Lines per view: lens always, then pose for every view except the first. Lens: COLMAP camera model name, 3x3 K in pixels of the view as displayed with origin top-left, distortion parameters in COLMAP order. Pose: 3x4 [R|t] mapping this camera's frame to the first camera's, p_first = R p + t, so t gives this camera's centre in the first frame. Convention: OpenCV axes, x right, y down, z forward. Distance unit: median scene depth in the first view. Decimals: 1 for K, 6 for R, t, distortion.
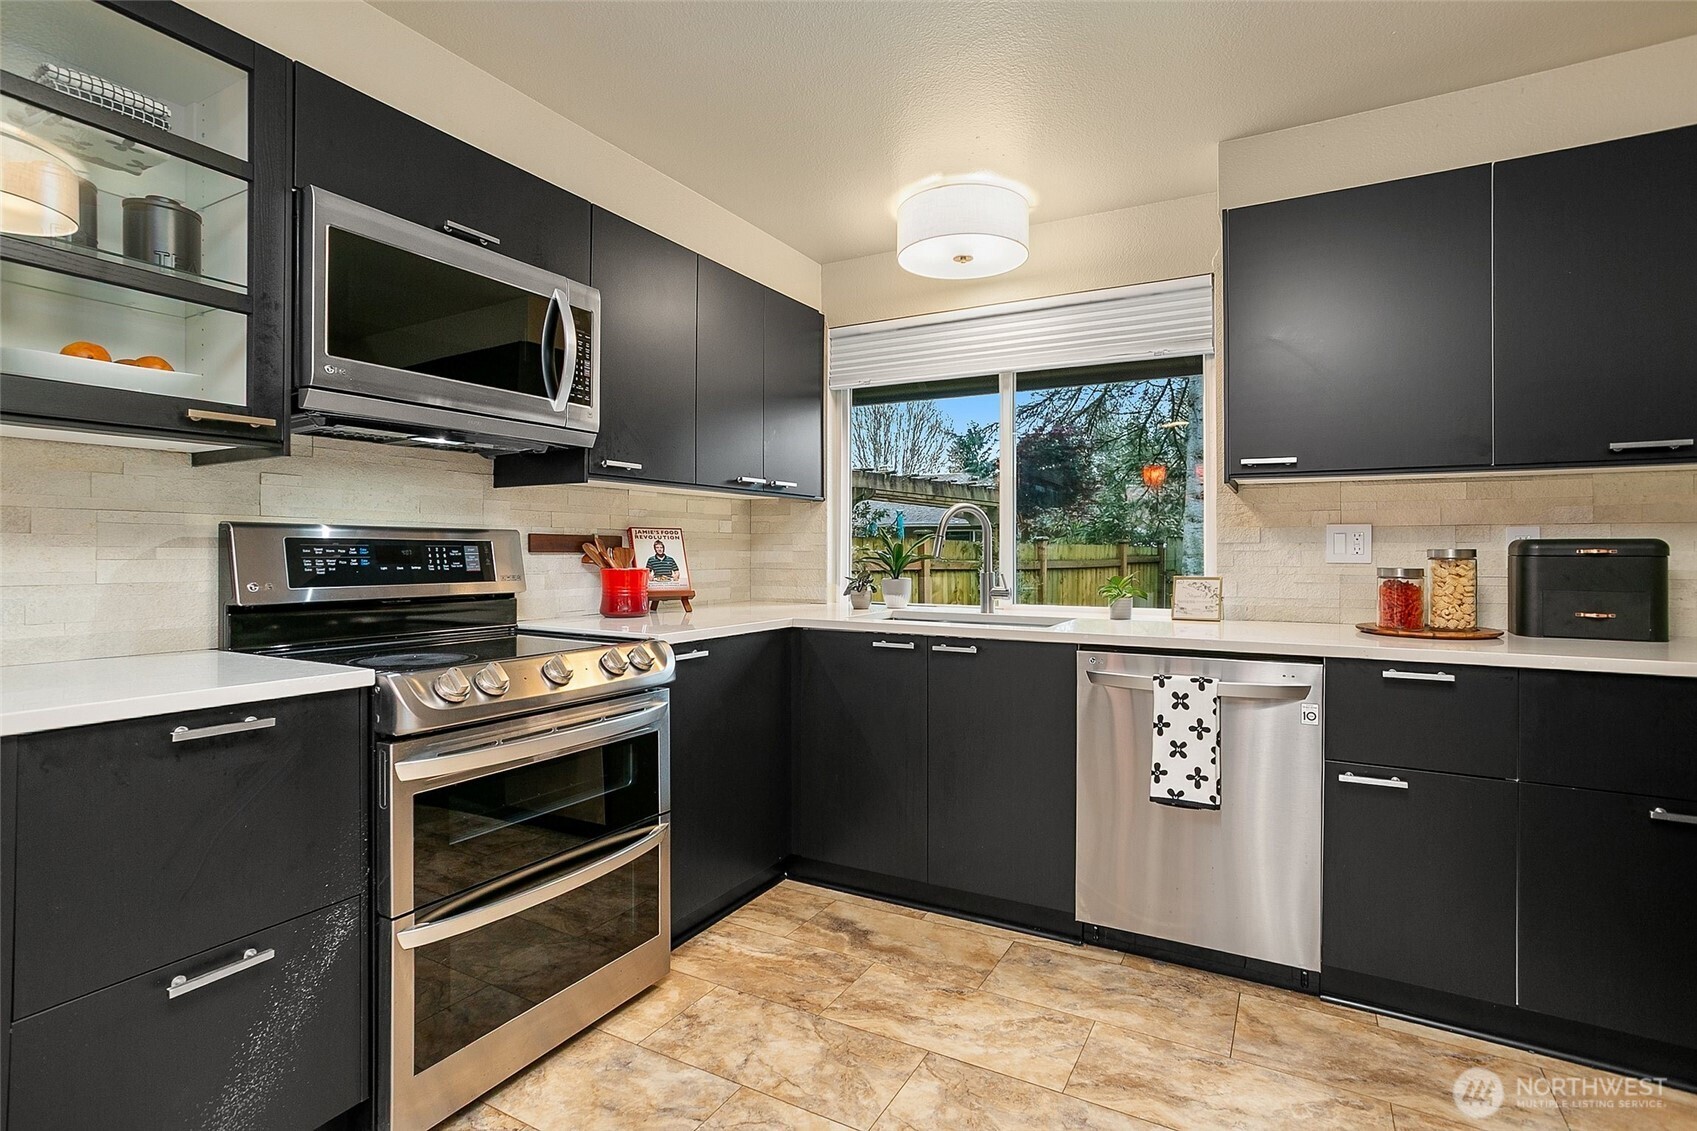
lens RADIAL K [[820.1, 0, 838.5], [0, 820.1, 548.0], [0, 0, 1]] dist [-0.003934, 0.000339]
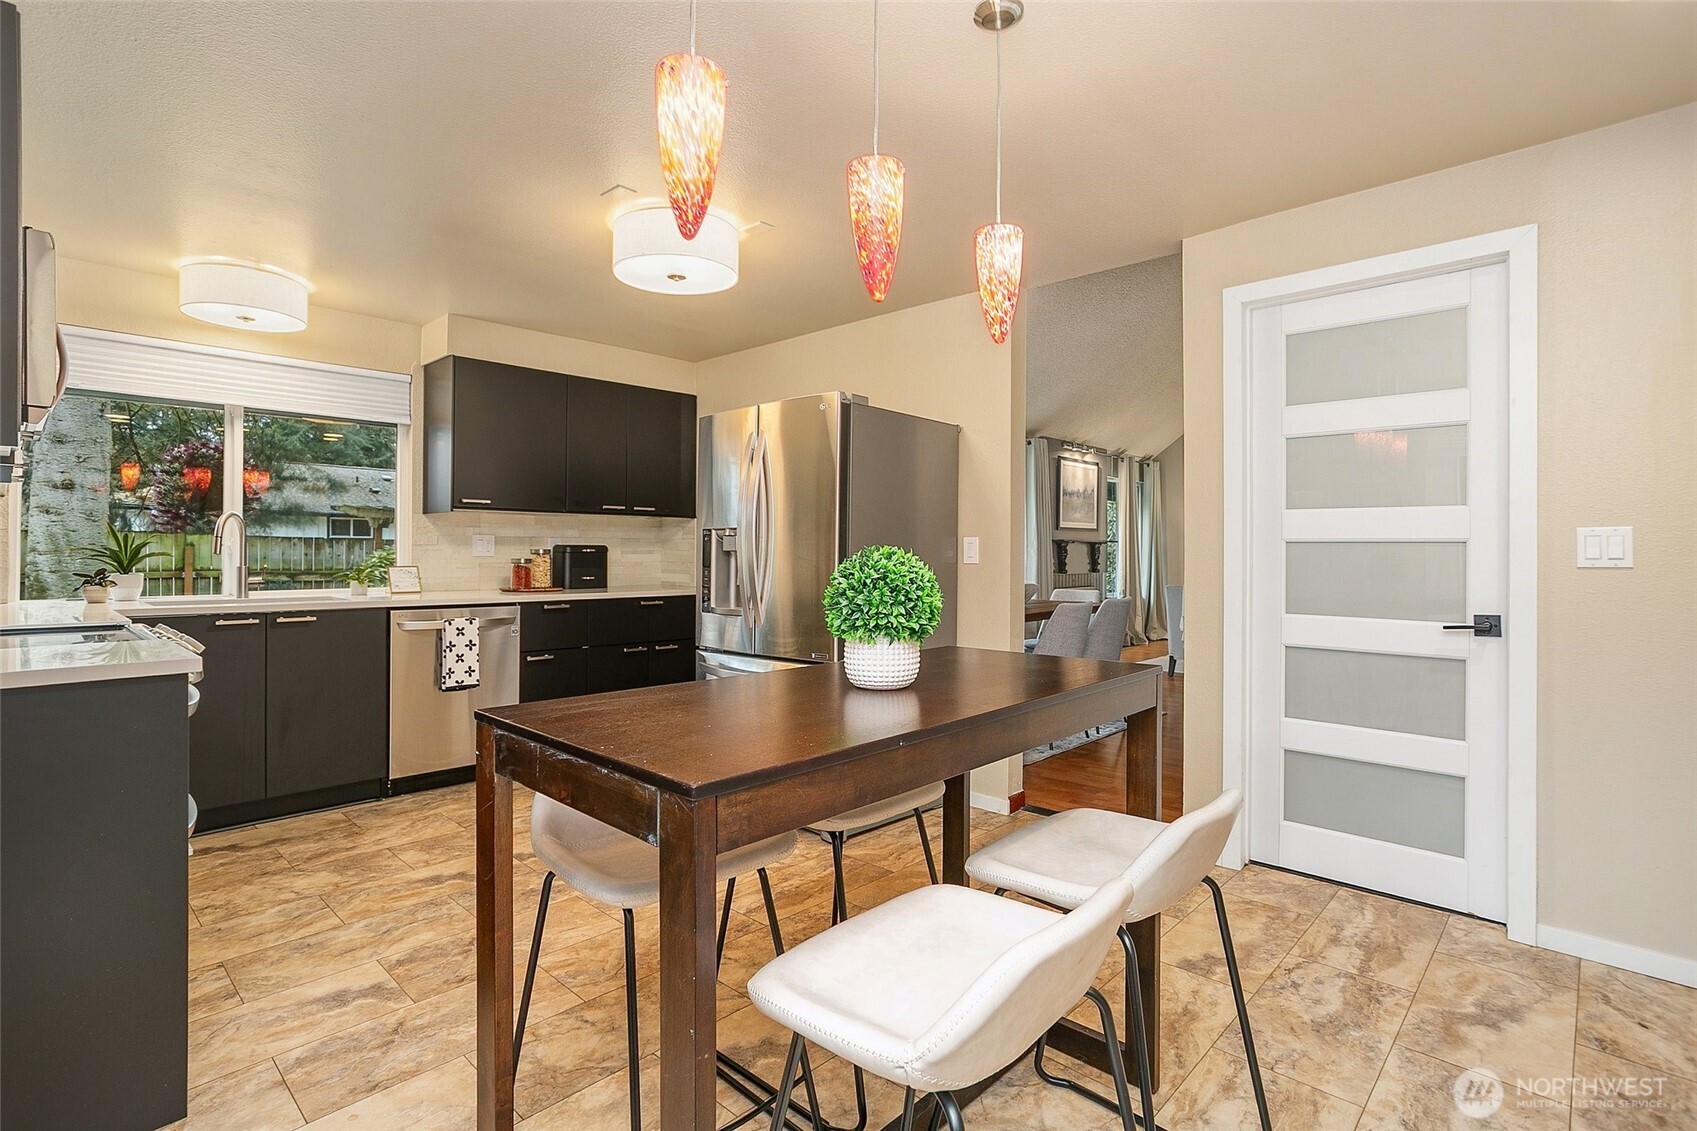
lens RADIAL K [[798.5, 0, 844.2], [0, 798.5, 553.2], [0, 0, 1]] dist [-0.002048, -0.000014]
pose [[0.250037, 0.002963, 0.968232, -1.086532], [-0.011775, 0.999931, -0.000019, 0.002777], [-0.968165, -0.011396, 0.250054, -0.265586]]
